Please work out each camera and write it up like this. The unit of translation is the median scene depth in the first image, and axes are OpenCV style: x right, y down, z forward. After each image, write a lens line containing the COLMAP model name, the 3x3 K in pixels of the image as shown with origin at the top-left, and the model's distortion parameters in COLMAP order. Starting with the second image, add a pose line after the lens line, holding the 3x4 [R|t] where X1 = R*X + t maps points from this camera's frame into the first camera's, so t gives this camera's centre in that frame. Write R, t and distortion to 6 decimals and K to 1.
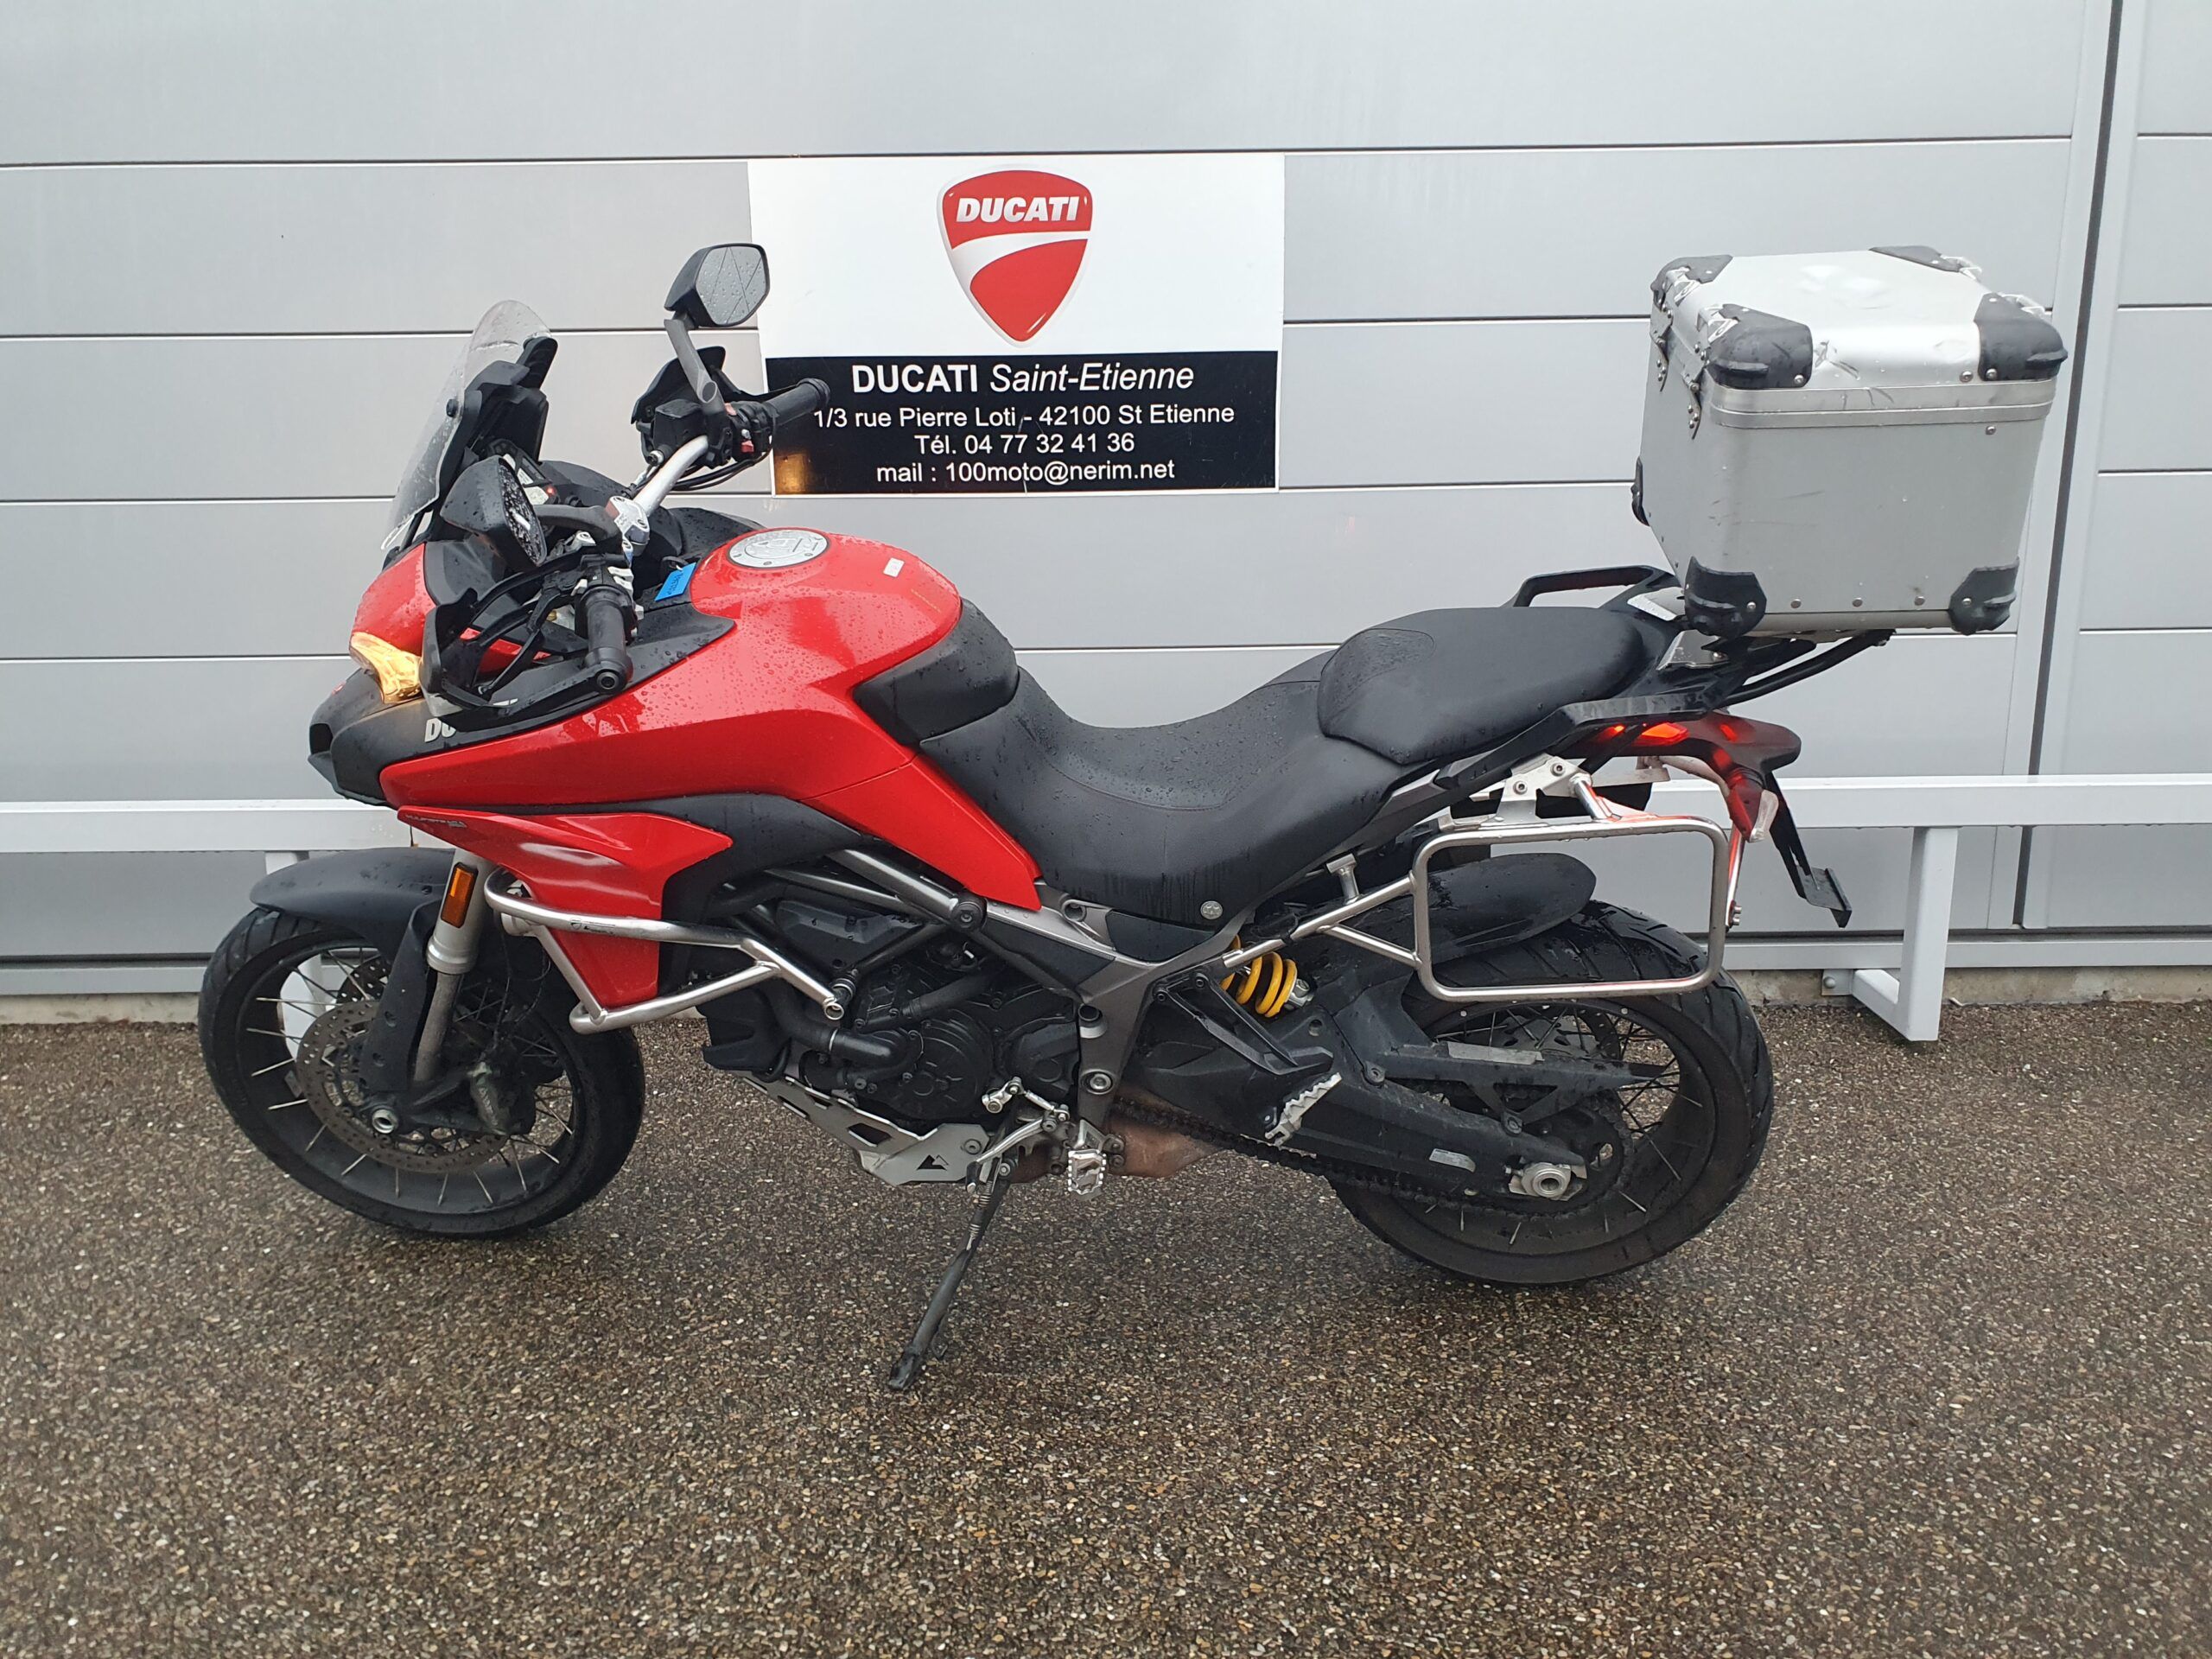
lens RADIAL K [[1693.0, 0, 1103.0], [0, 1693.0, 814.3], [0, 0, 1]] dist [0.018906, -0.019842]
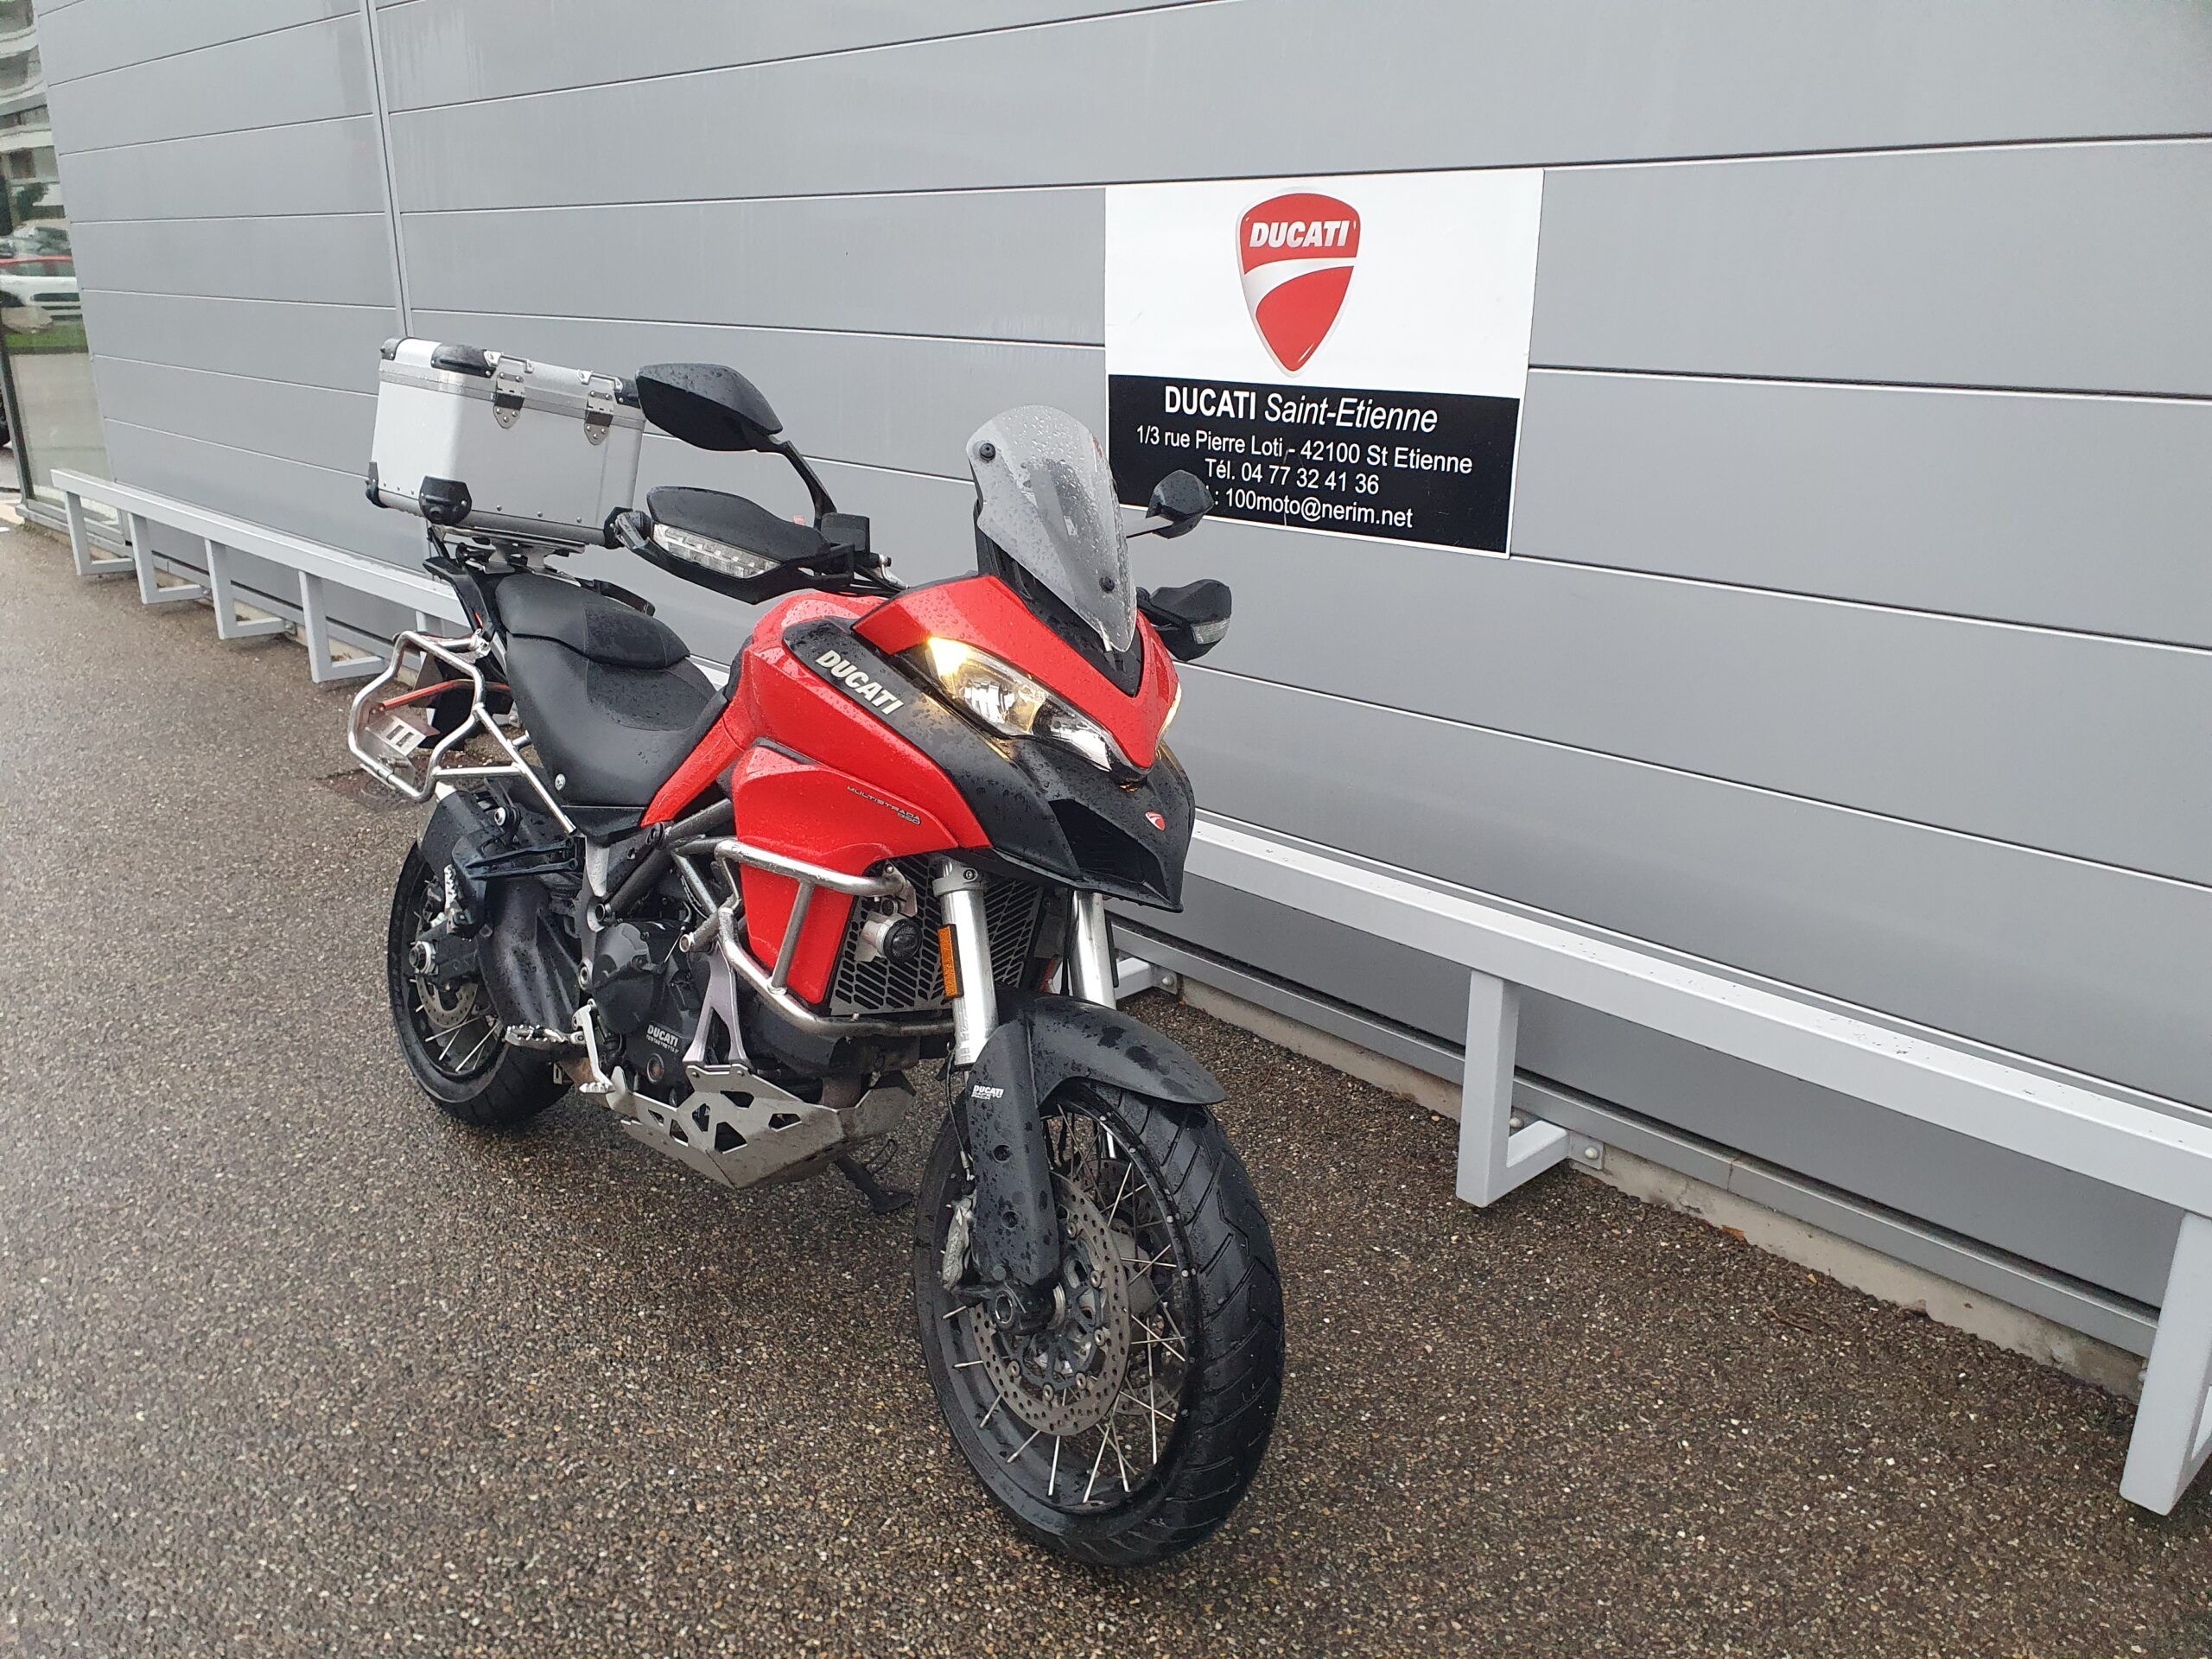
lens RADIAL K [[1693.0, 0, 1128.5], [0, 1693.0, 840.2], [0, 0, 1]] dist [0.018906, -0.019842]
pose [[0.693082, 0.242813, -0.678734, 0.720952], [-0.179799, 0.970034, 0.163424, -0.189435], [0.698076, 0.008769, 0.715970, 0.286520]]
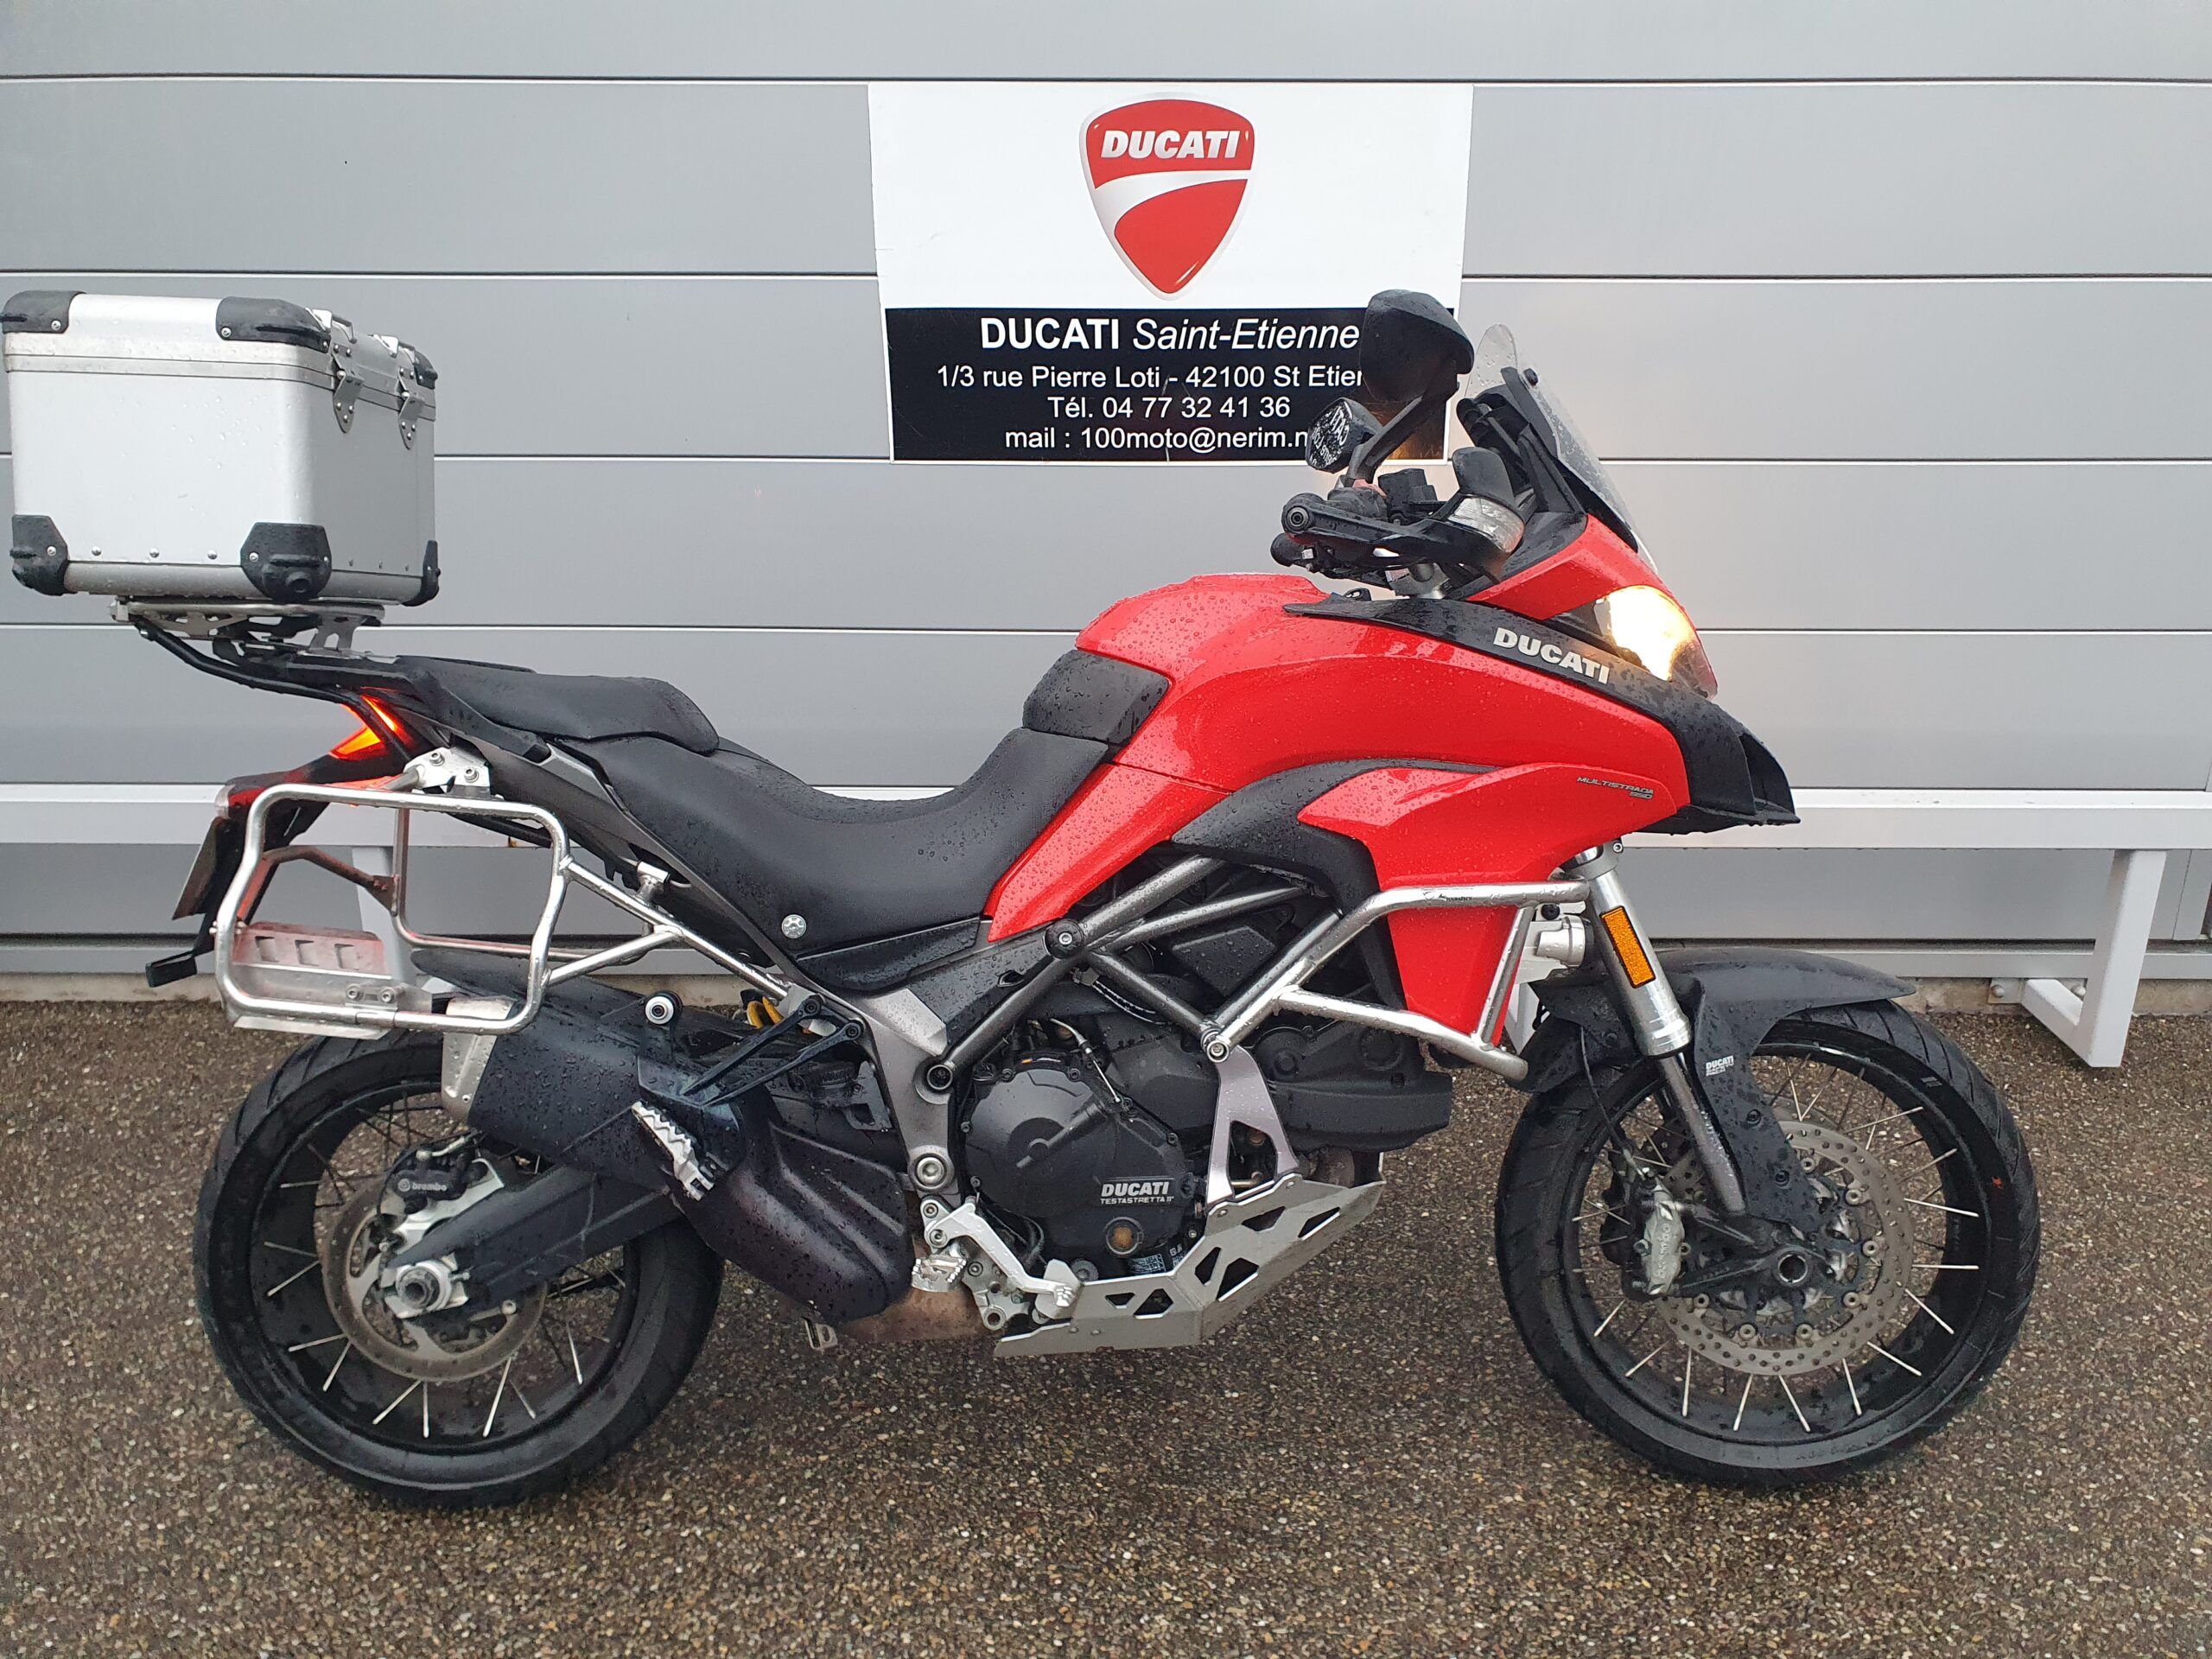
lens RADIAL K [[1693.0, 0, 1114.6], [0, 1693.0, 823.3], [0, 0, 1]] dist [0.018906, -0.019842]
pose [[0.999843, 0.017360, -0.003468, -0.081709], [-0.016853, 0.993372, 0.113702, -0.119613], [0.005419, -0.113625, 0.993509, 0.085392]]
